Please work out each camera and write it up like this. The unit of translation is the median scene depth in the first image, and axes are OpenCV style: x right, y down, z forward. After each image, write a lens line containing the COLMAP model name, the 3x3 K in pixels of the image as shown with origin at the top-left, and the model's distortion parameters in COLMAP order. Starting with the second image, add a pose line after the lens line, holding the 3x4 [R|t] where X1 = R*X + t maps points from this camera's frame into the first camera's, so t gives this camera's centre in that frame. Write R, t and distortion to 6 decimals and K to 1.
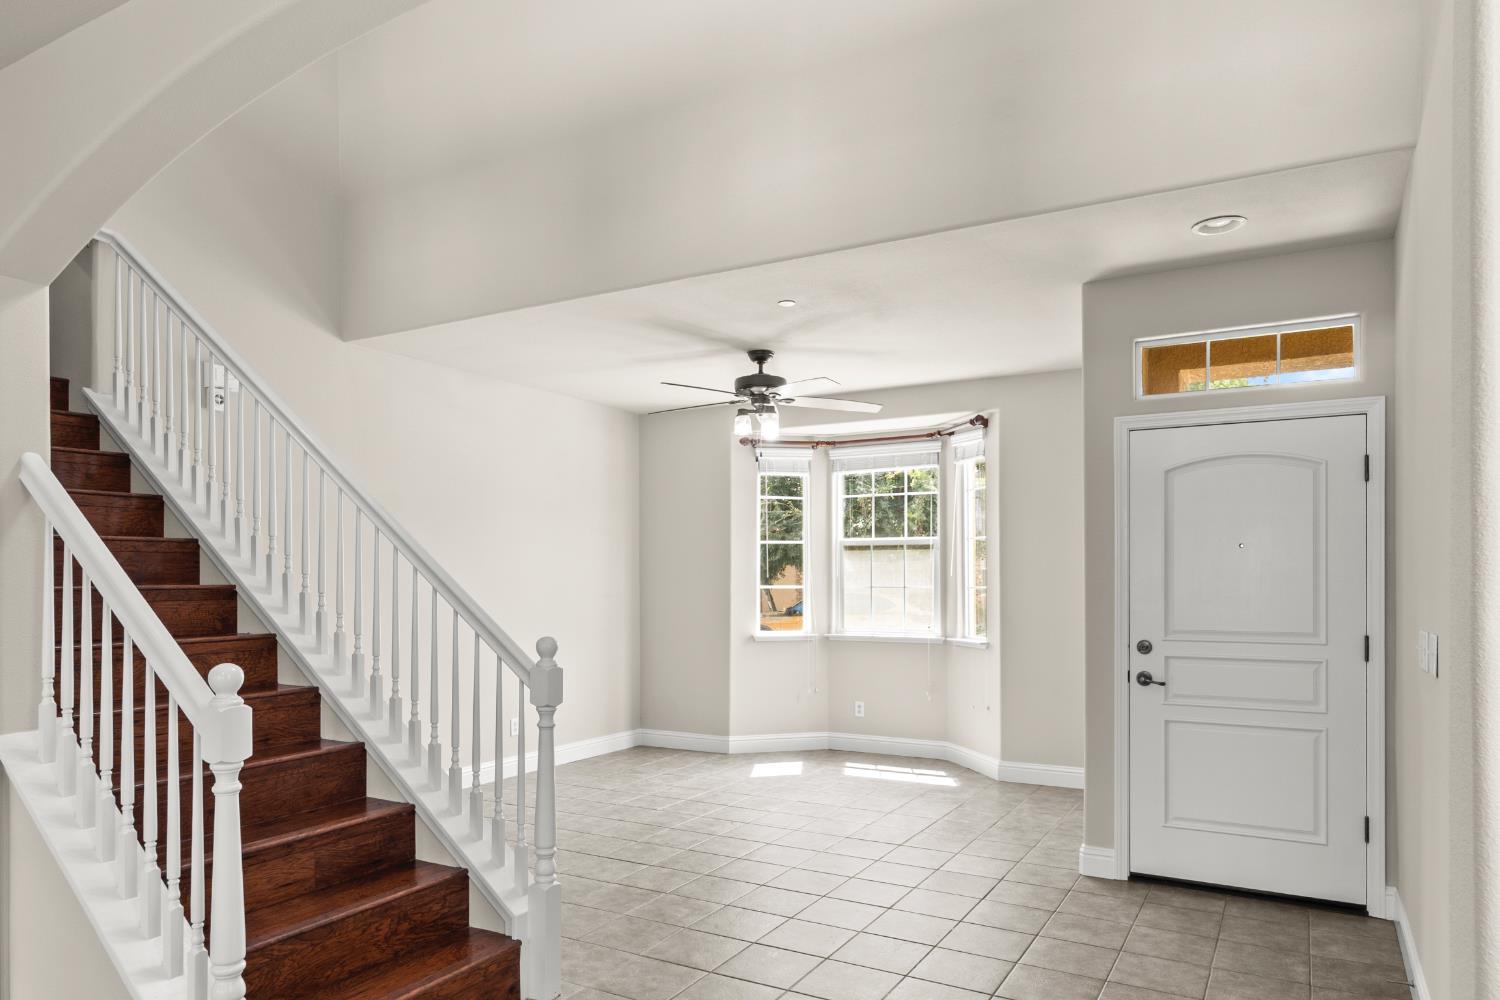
lens RADIAL K [[967.9, 0, 751.5], [0, 967.9, 579.5], [0, 0, 1]] dist [-0.000246, 0.000746]
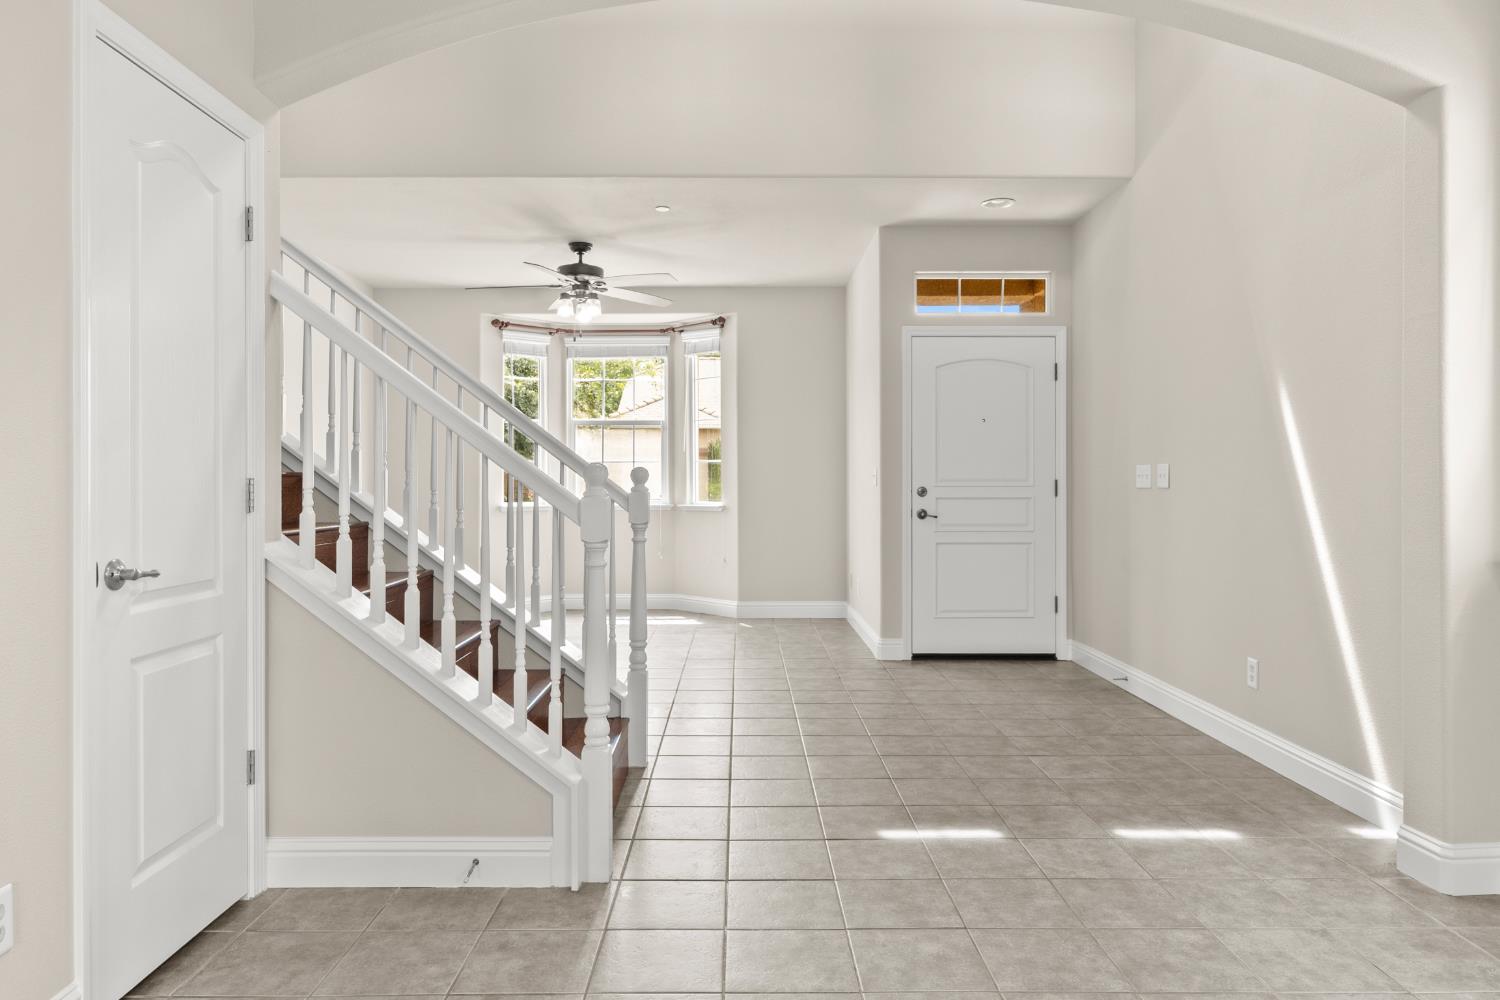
lens RADIAL K [[960.7, 0, 745.6], [0, 960.7, 475.7], [0, 0, 1]] dist [-0.001152, 0.001365]
pose [[0.868161, 0.003876, 0.496268, -0.352718], [0.000477, 0.999963, -0.008644, 0.040887], [-0.496283, 0.007741, 0.868126, -0.056768]]
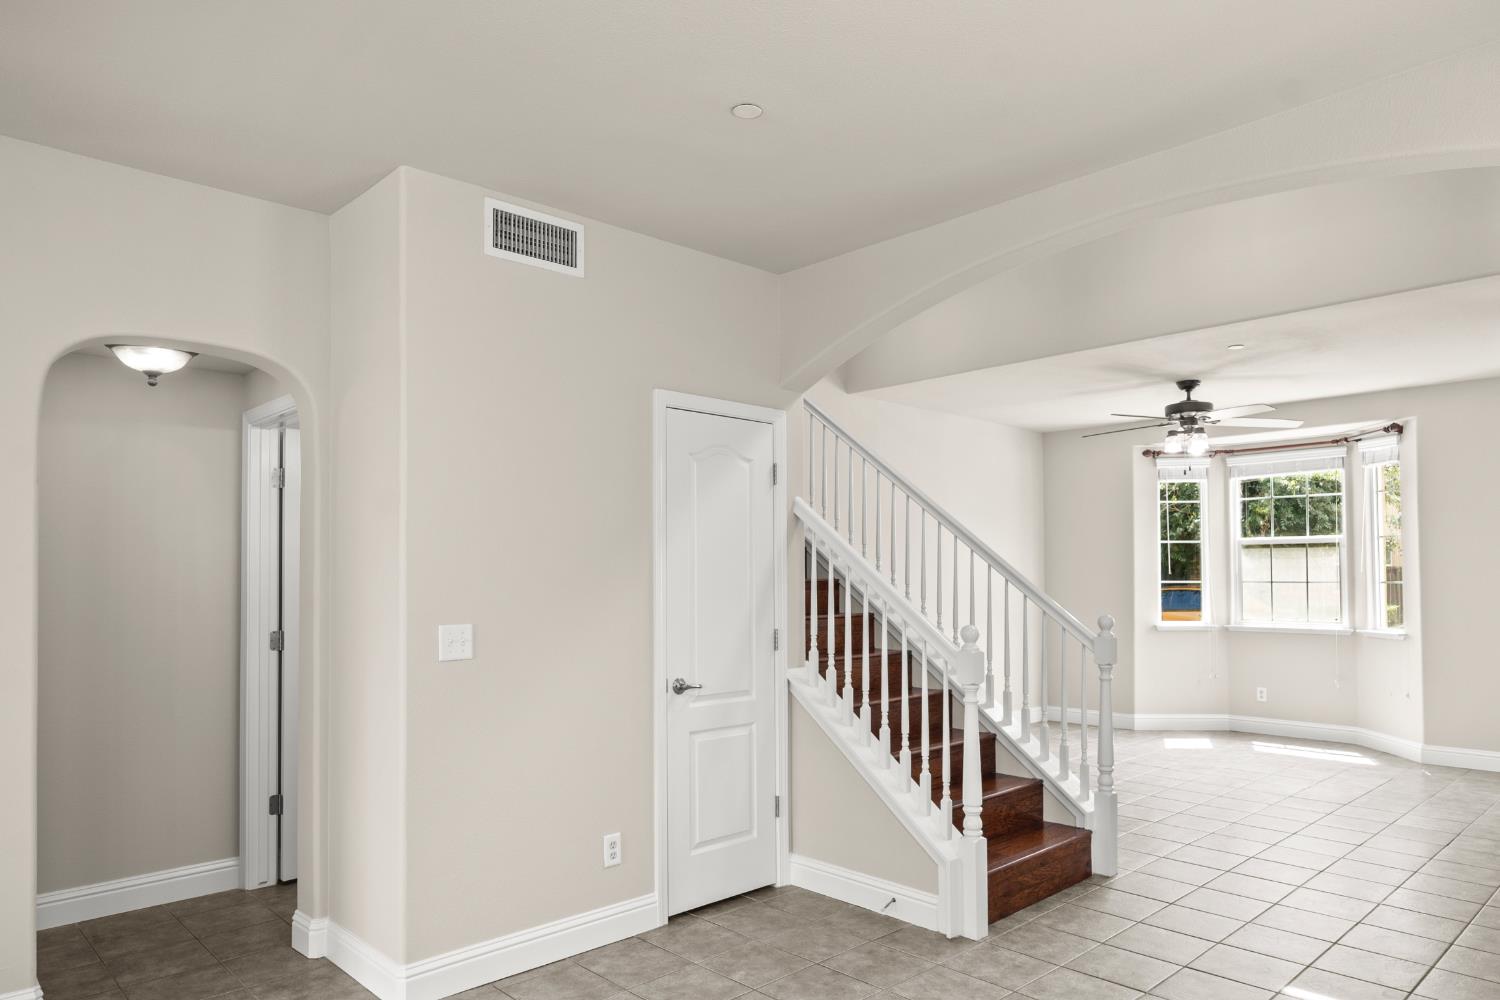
lens RADIAL K [[956.4, 0, 753.1], [0, 956.4, 555.7], [0, 0, 1]] dist [0.002222, 0.001519]
pose [[0.957418, -0.006842, -0.288625, -0.152586], [0.000658, 0.999768, -0.021517, 0.000930], [0.288705, 0.020410, 0.957200, -0.244128]]
